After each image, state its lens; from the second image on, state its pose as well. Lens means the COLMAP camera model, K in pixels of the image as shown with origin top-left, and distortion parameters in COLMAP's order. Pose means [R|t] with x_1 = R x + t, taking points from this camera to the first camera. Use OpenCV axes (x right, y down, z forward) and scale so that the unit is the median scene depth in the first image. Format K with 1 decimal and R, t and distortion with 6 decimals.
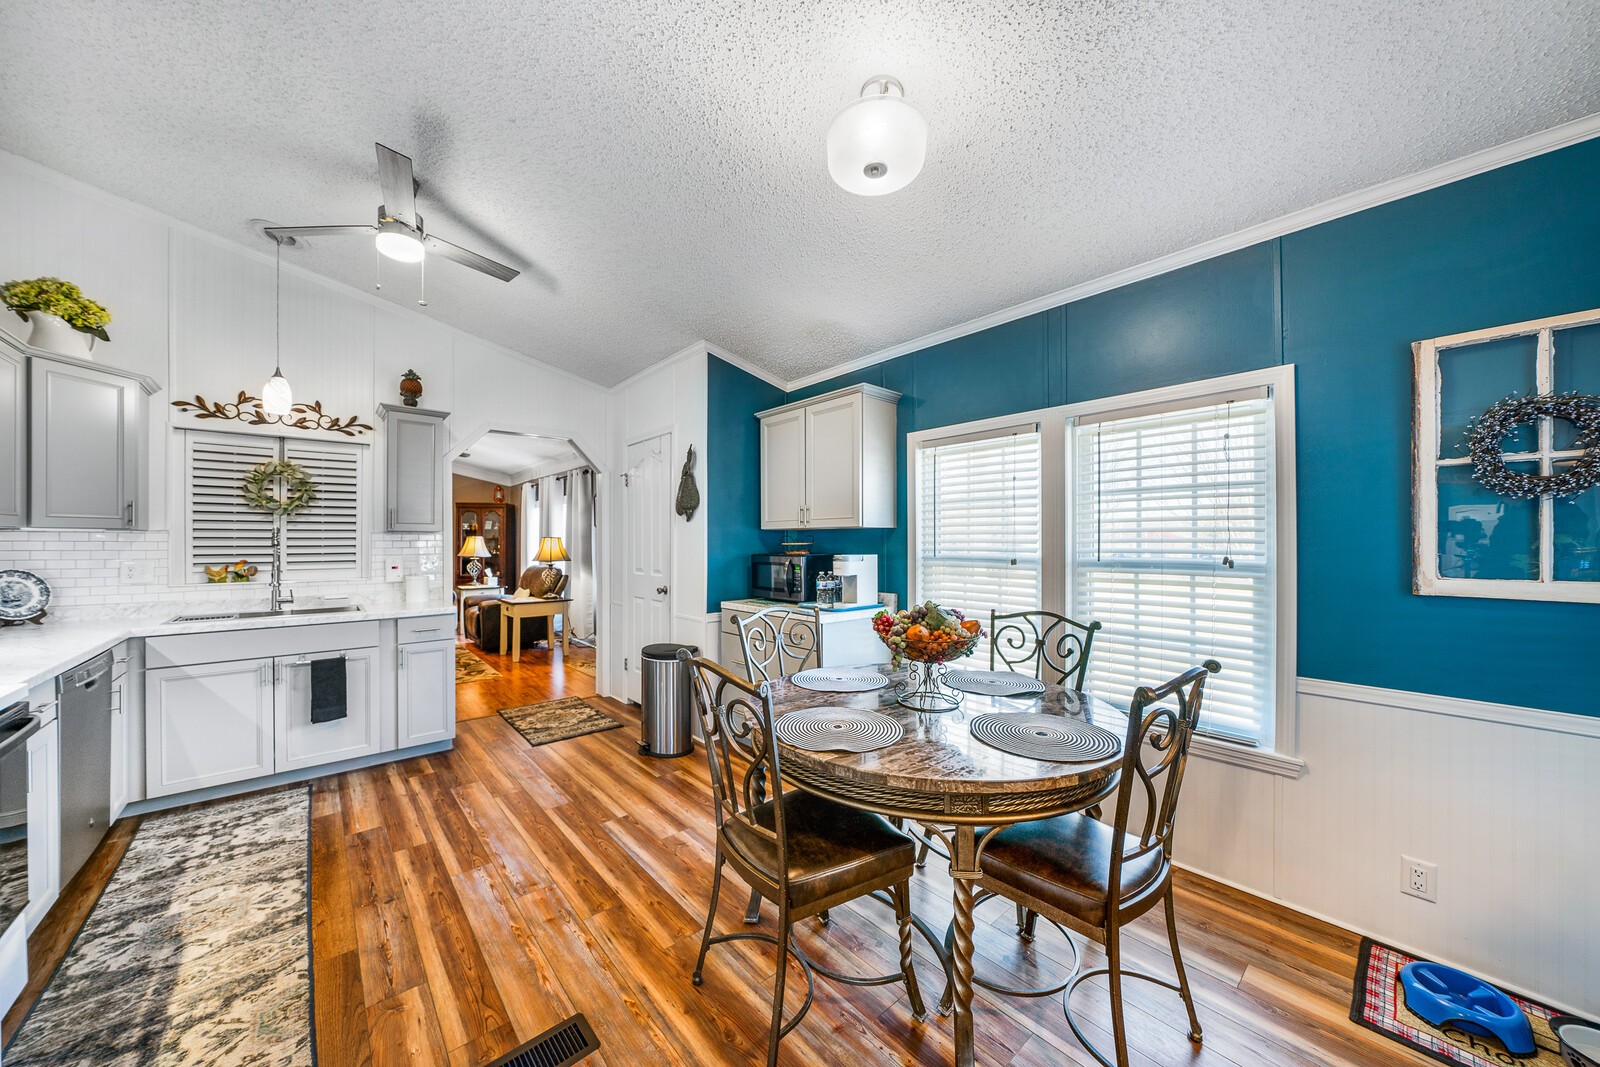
lens RADIAL K [[573.6, 0, 793.2], [0, 573.6, 538.3], [0, 0, 1]] dist [-0.003380, 0.000477]
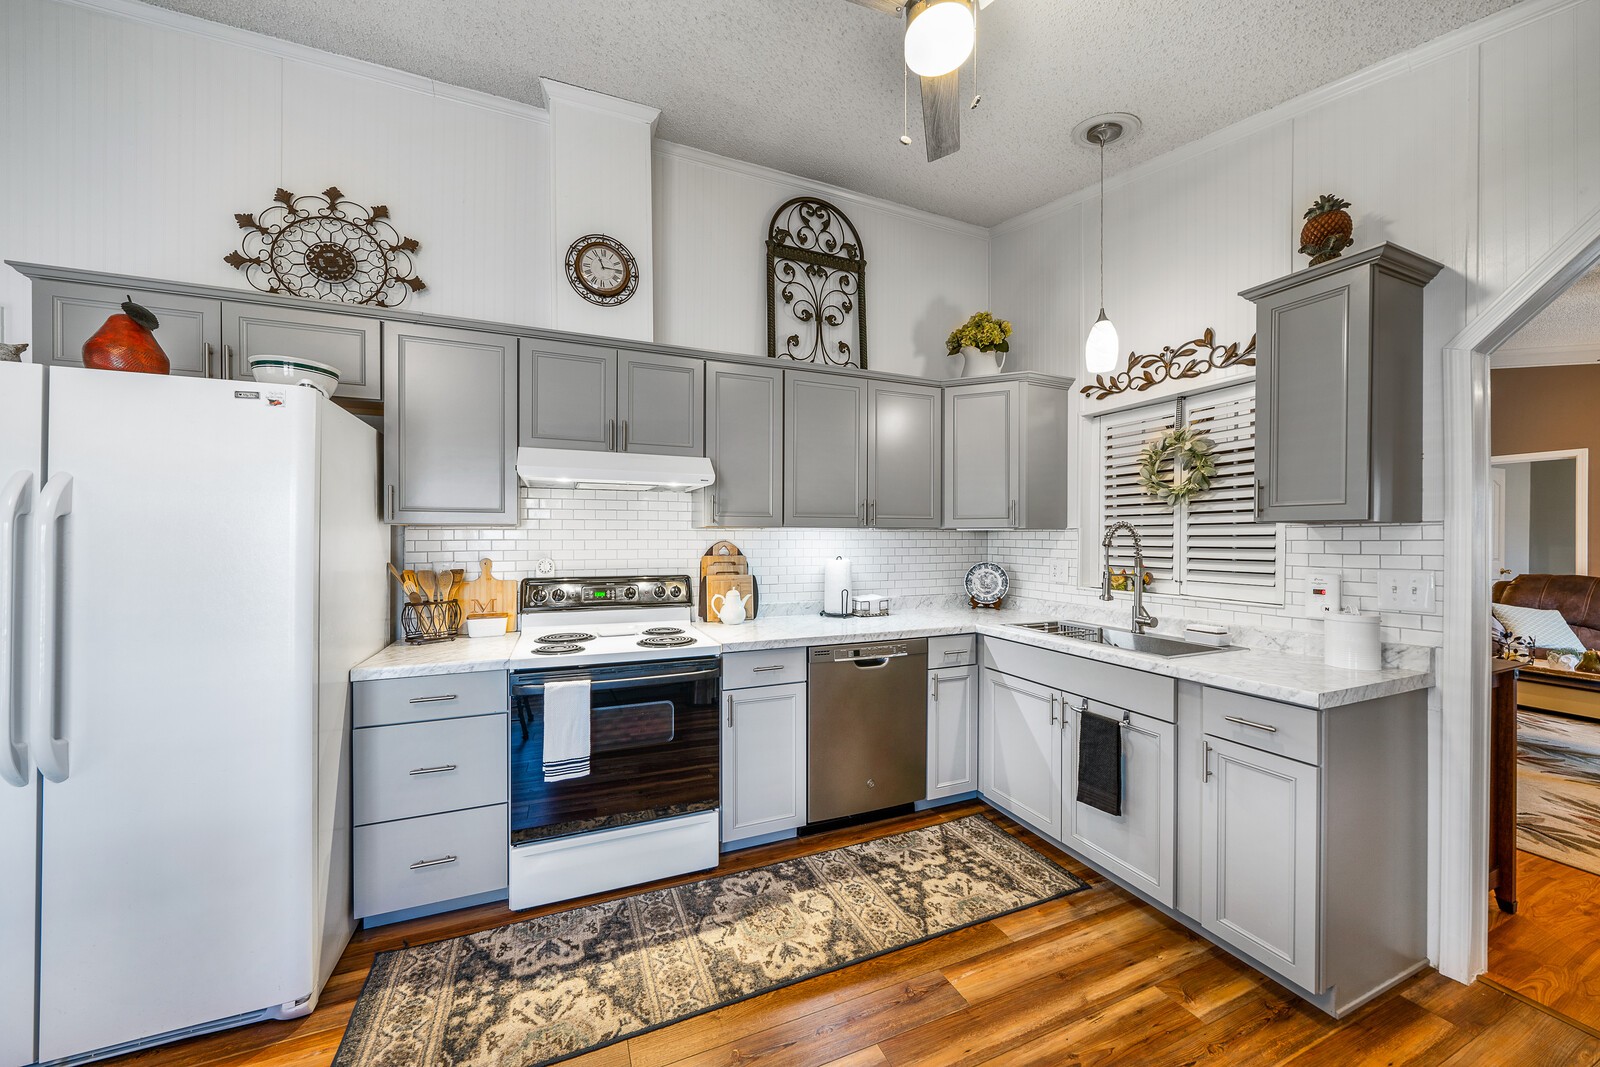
lens RADIAL K [[573.6, 0, 837.9], [0, 573.6, 541.8], [0, 0, 1]] dist [-0.003380, 0.000477]
pose [[-0.308864, 0.004465, -0.951096, -0.091630], [0.000466, 0.999990, 0.004543, 0.003935], [0.951106, 0.000960, -0.308863, 1.057944]]
